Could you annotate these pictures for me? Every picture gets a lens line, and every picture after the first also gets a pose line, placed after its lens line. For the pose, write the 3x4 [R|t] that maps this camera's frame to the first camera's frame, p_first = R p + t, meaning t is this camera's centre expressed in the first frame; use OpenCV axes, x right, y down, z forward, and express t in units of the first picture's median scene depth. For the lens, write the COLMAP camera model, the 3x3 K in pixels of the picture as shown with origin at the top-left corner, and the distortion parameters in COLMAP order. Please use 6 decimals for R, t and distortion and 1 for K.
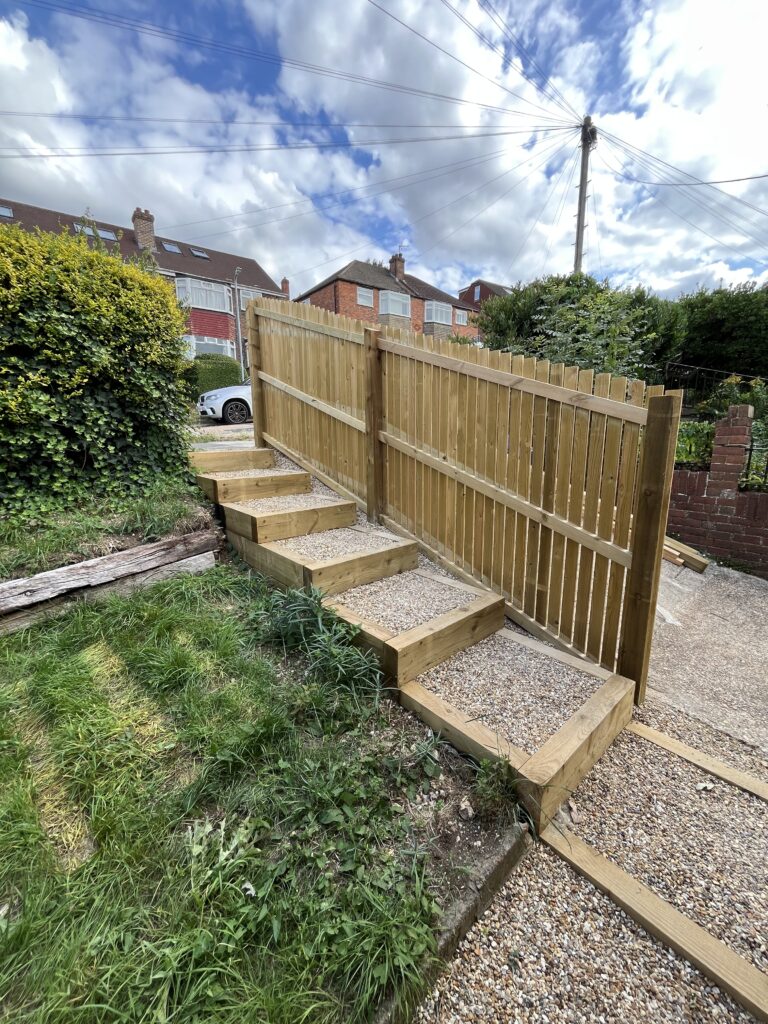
lens RADIAL K [[409.9, 0, 382.9], [0, 409.9, 510.7], [0, 0, 1]] dist [-0.010628, 0.000019]
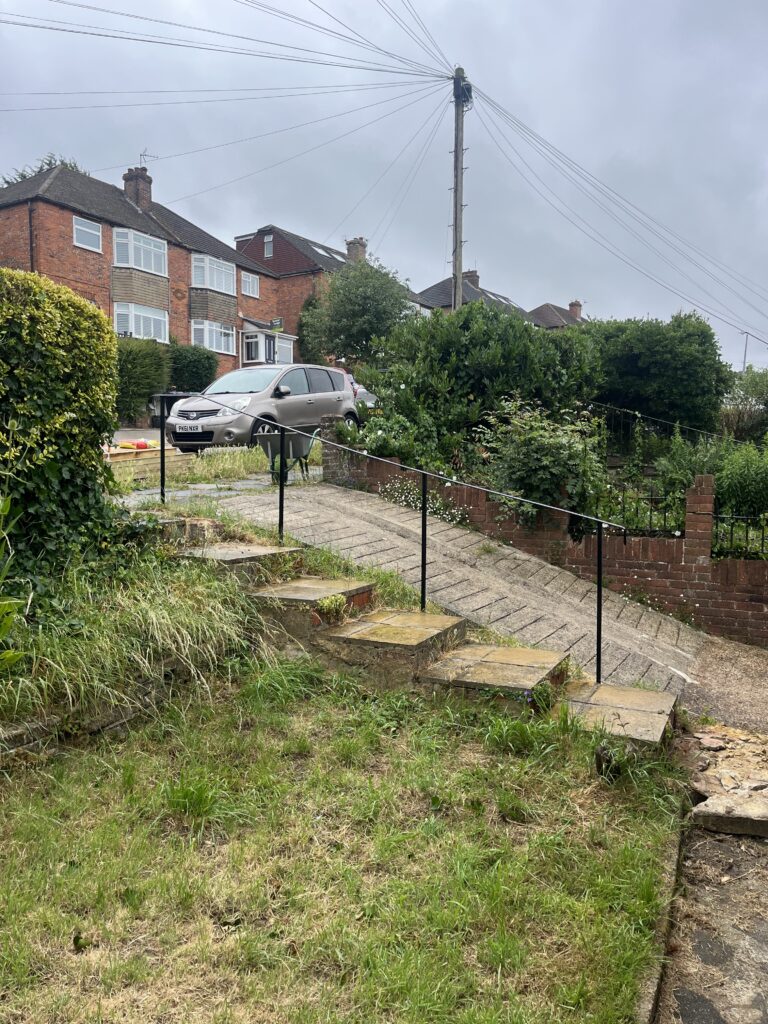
lens RADIAL K [[775.4, 0, 384.2], [0, 775.4, 511.7], [0, 0, 1]] dist [0.007741, -0.000810]
pose [[0.918089, -0.008187, 0.396290, -0.092423], [0.061546, 0.990605, -0.122120, 0.003610], [-0.391568, 0.136507, 0.909967, -0.066140]]
